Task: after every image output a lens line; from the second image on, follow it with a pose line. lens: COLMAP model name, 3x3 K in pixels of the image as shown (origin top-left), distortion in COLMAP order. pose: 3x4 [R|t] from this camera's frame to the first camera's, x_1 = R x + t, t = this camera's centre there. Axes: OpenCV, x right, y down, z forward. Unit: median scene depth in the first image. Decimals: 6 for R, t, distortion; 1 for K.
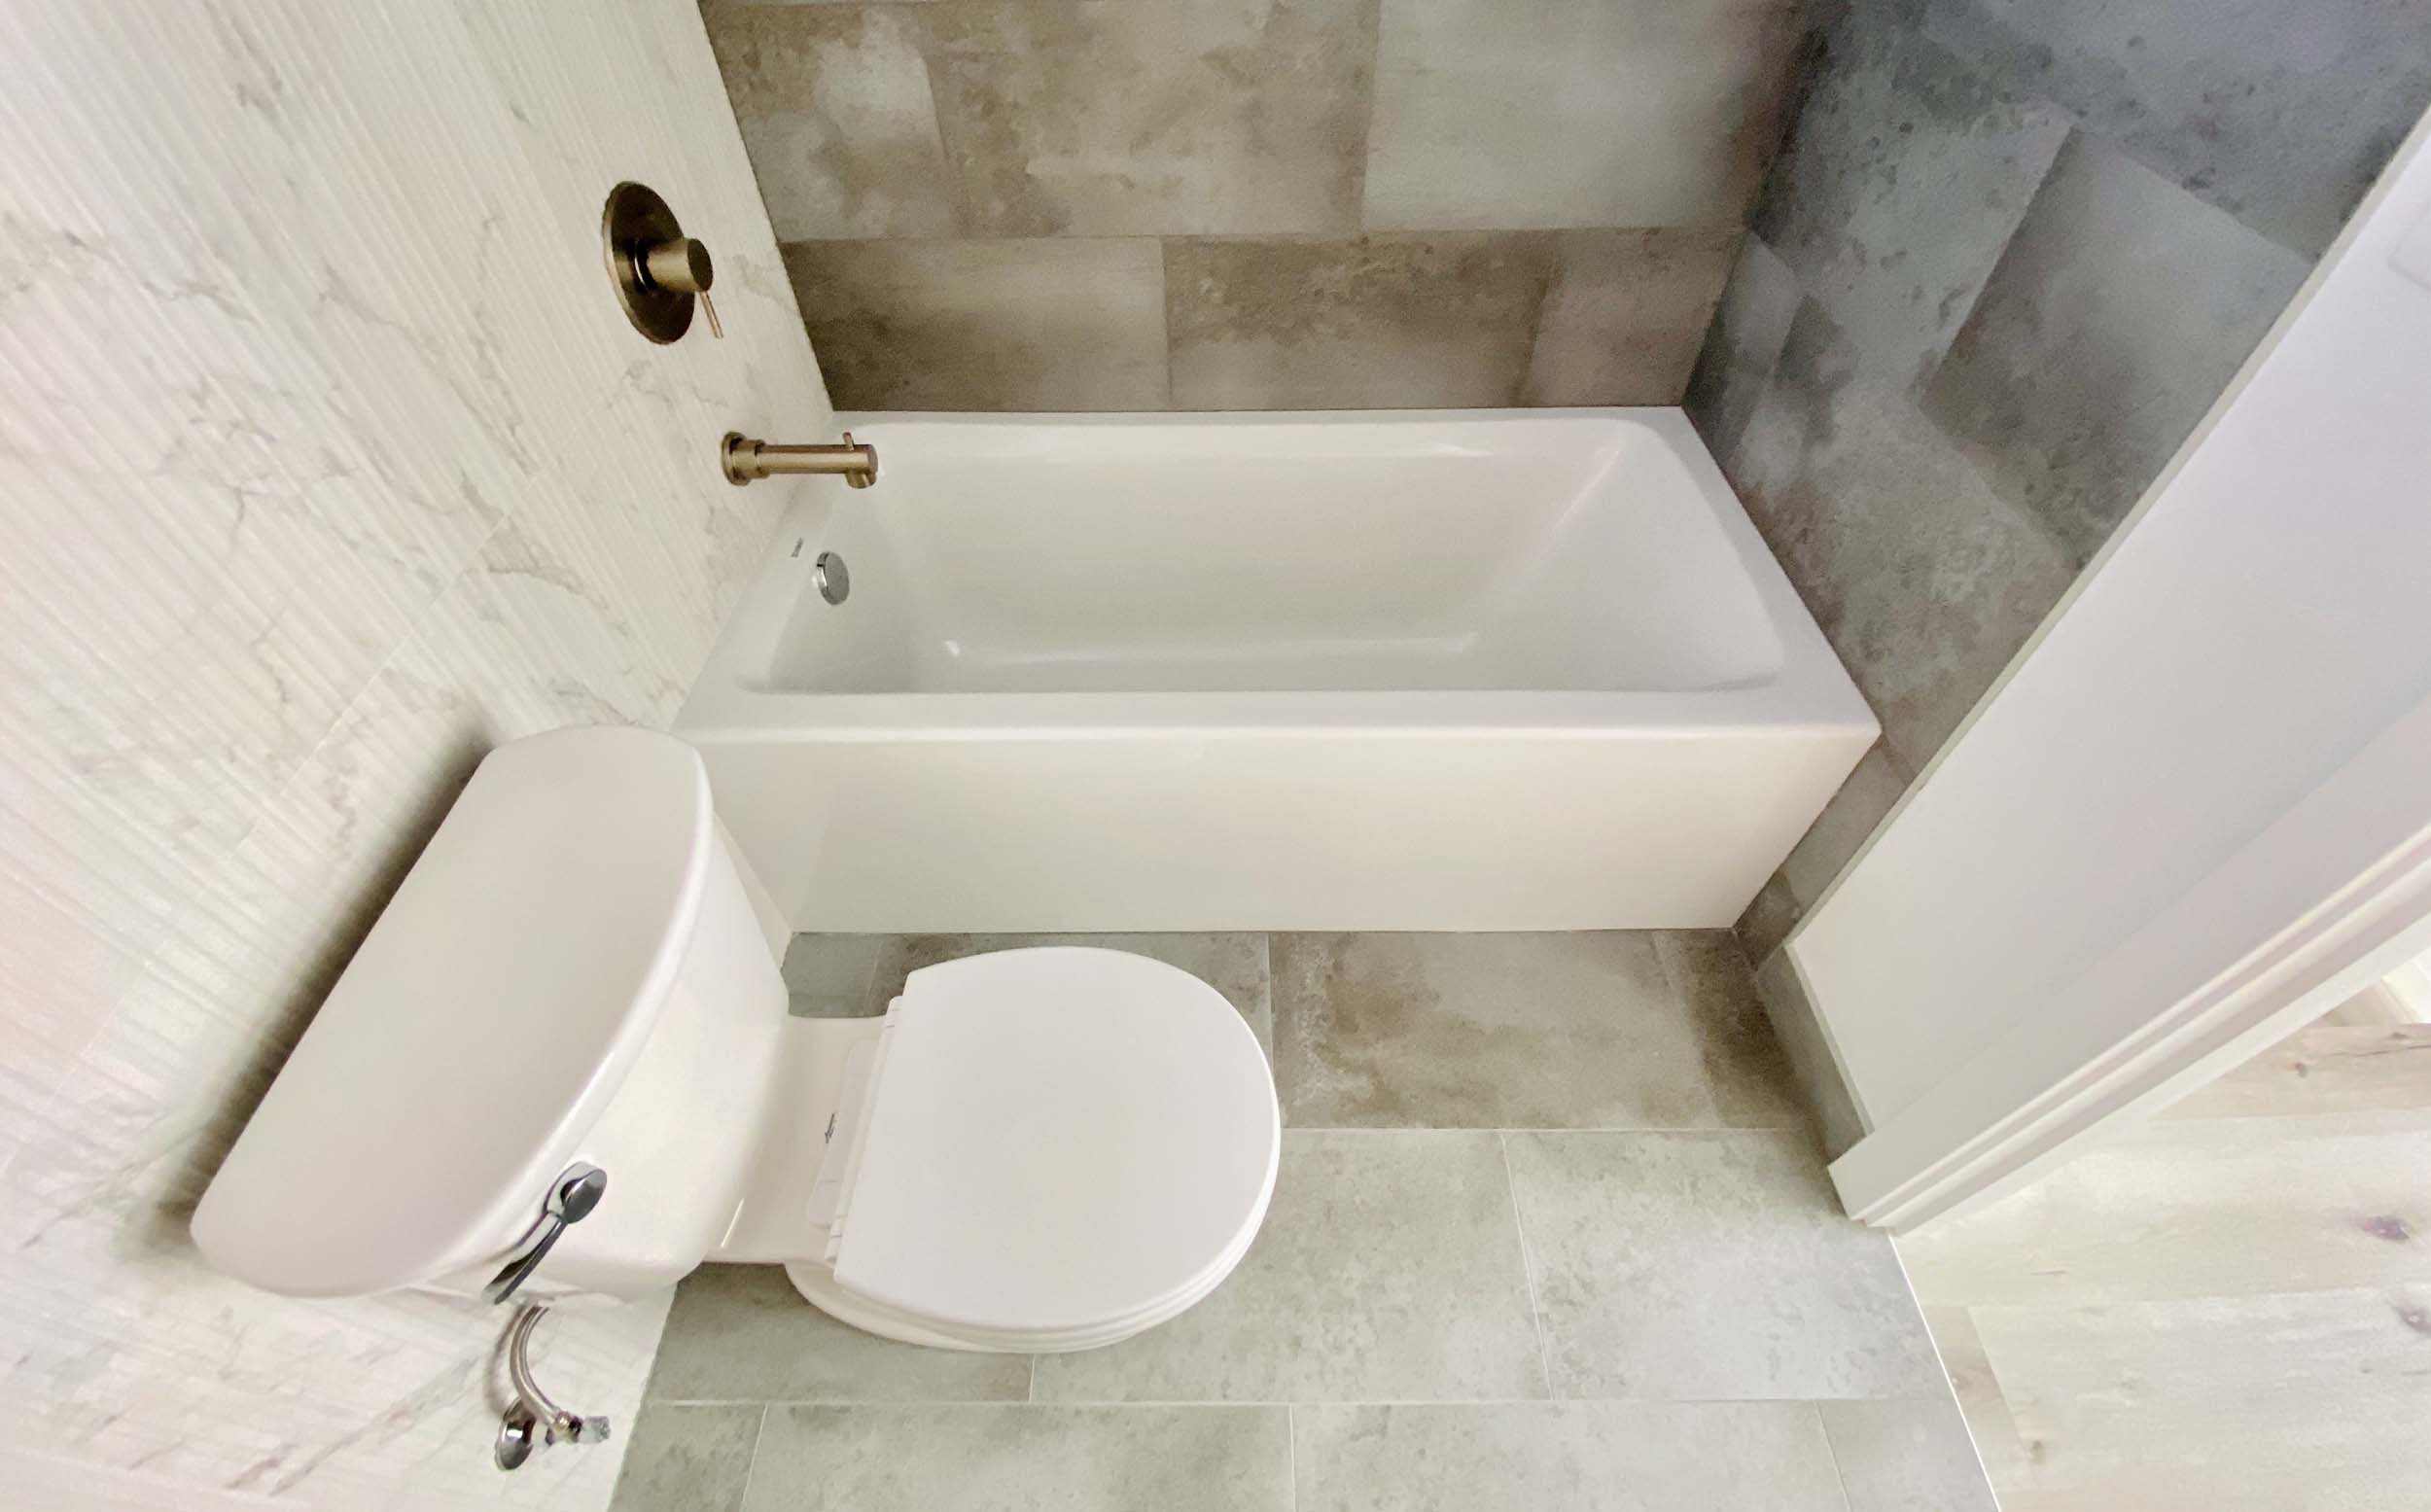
lens RADIAL K [[981.7, 0, 1215.9], [0, 981.7, 680.8], [0, 0, 1]] dist [0.017041, -0.018977]
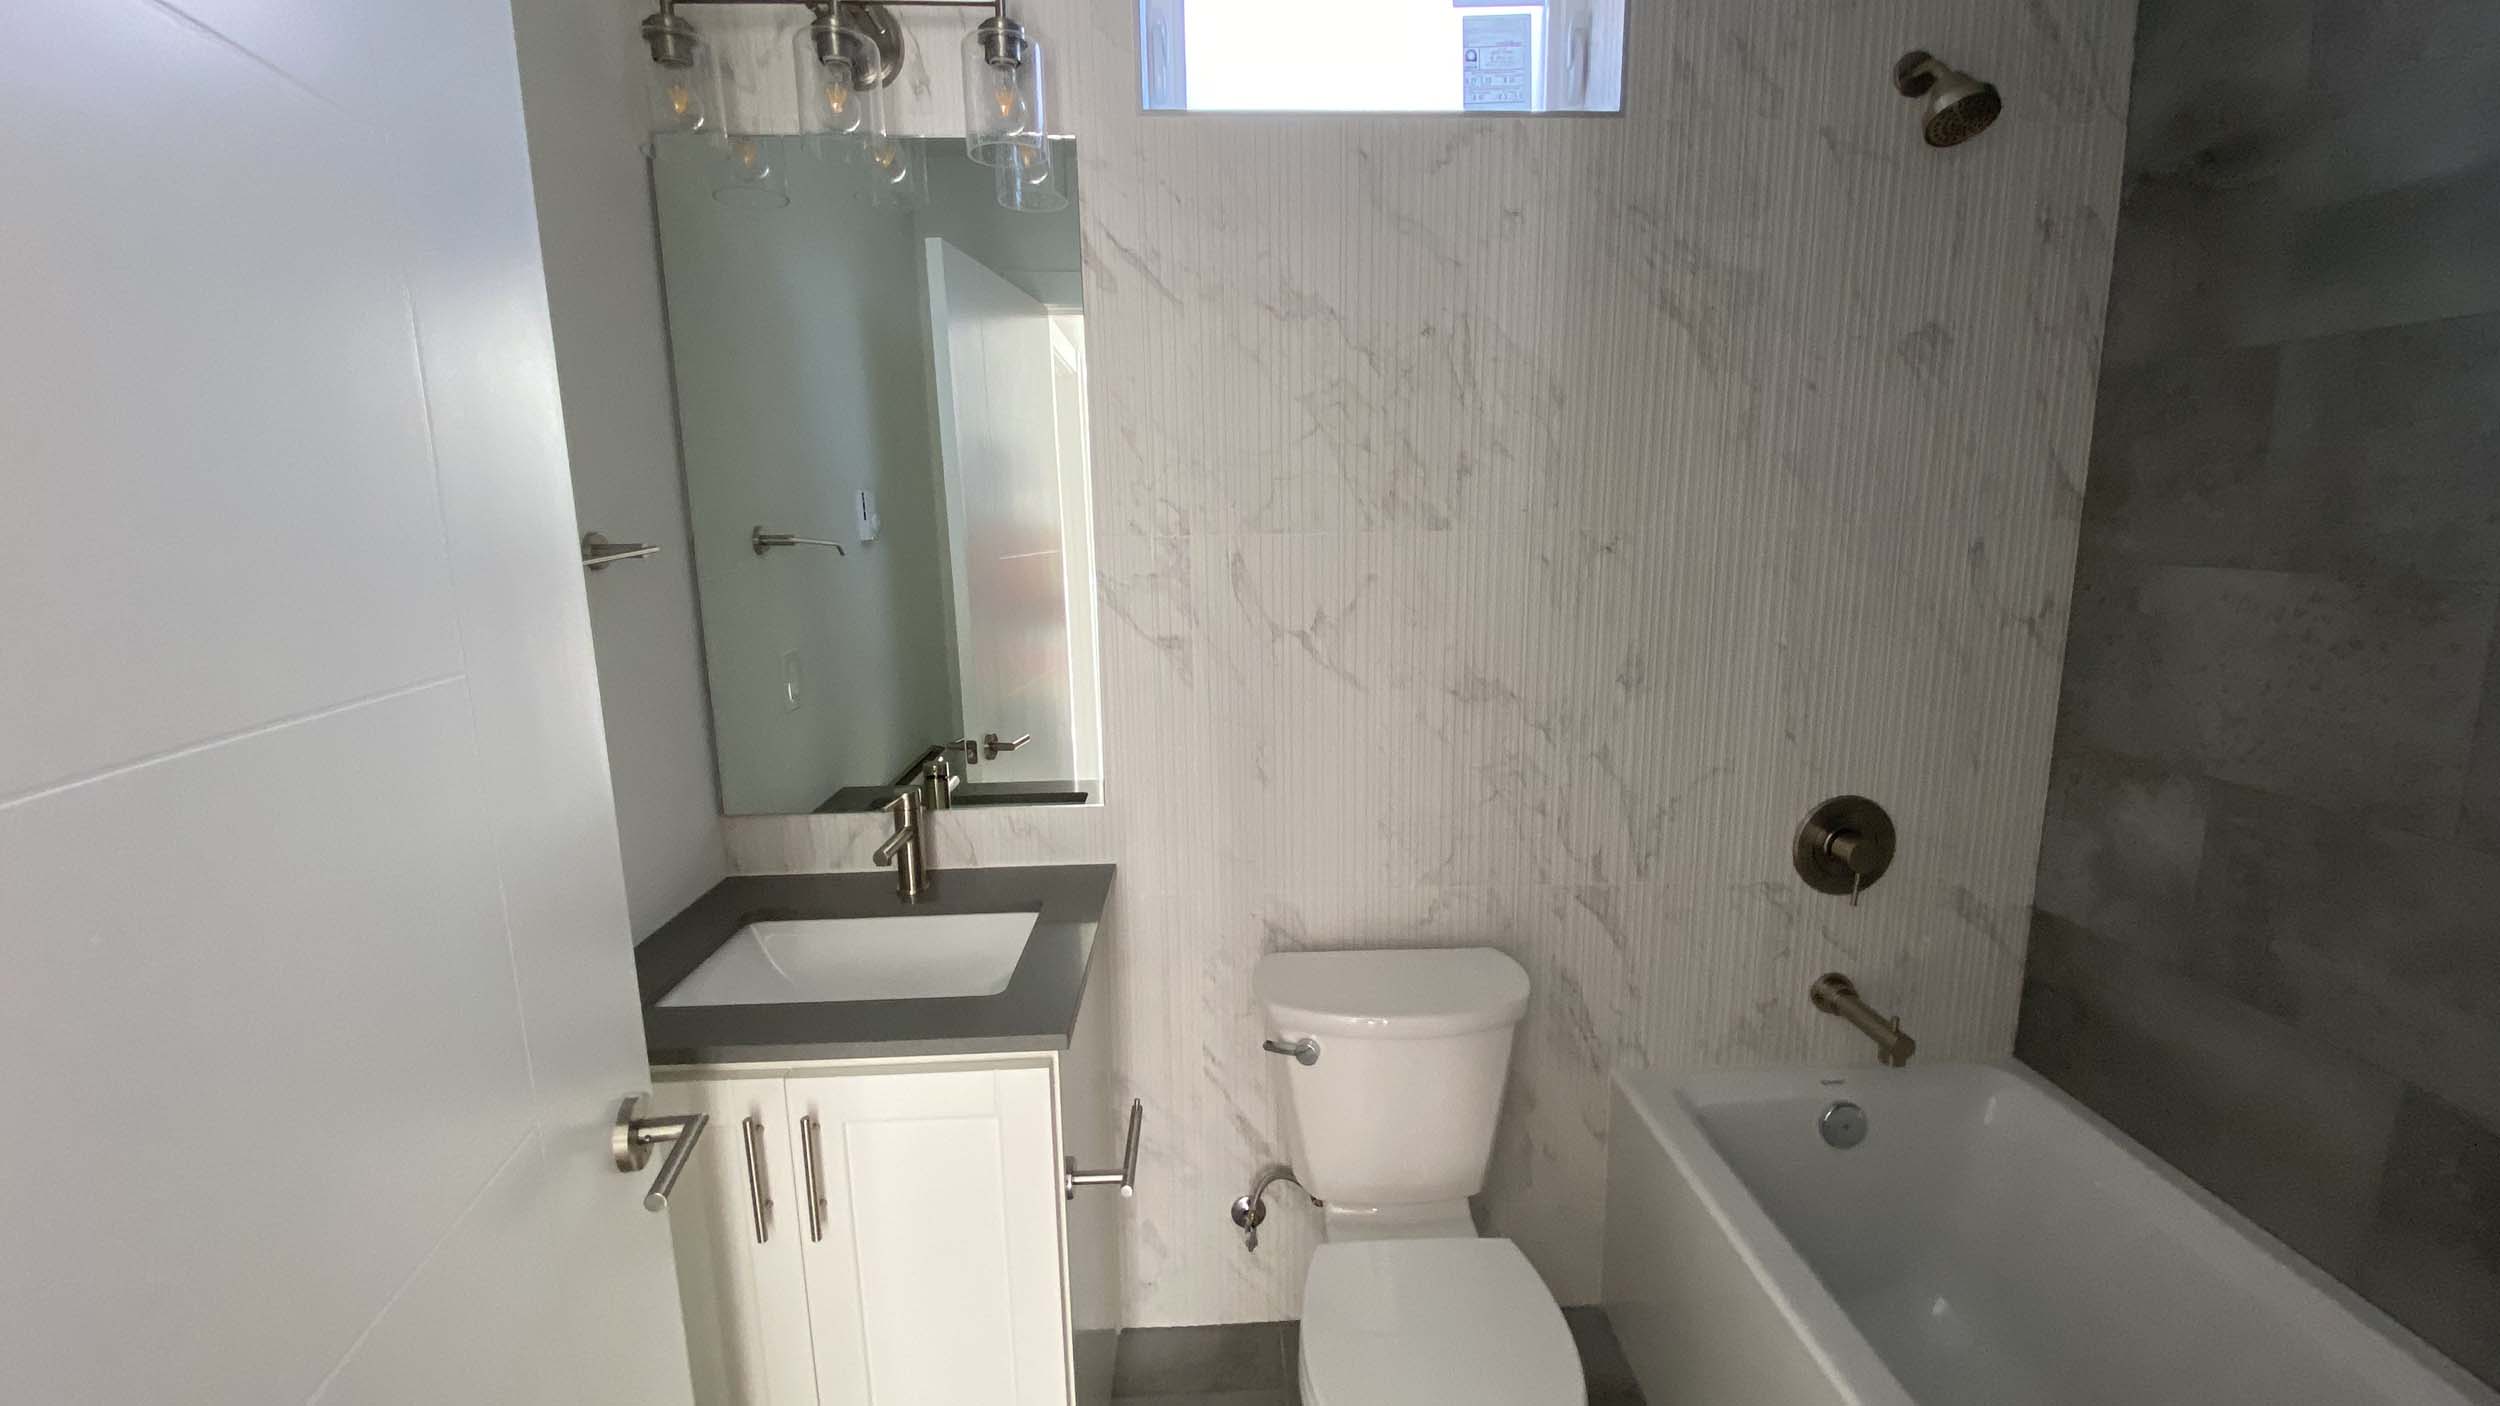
lens RADIAL K [[1021.2, 0, 1248.4], [0, 1021.2, 698.4], [0, 0, 1]] dist [0.020419, -0.019145]
pose [[0.046070, 0.189845, -0.980733, 0.733824], [-0.715694, 0.691192, 0.100177, -0.082994], [0.696893, 0.697289, 0.167714, -0.018083]]
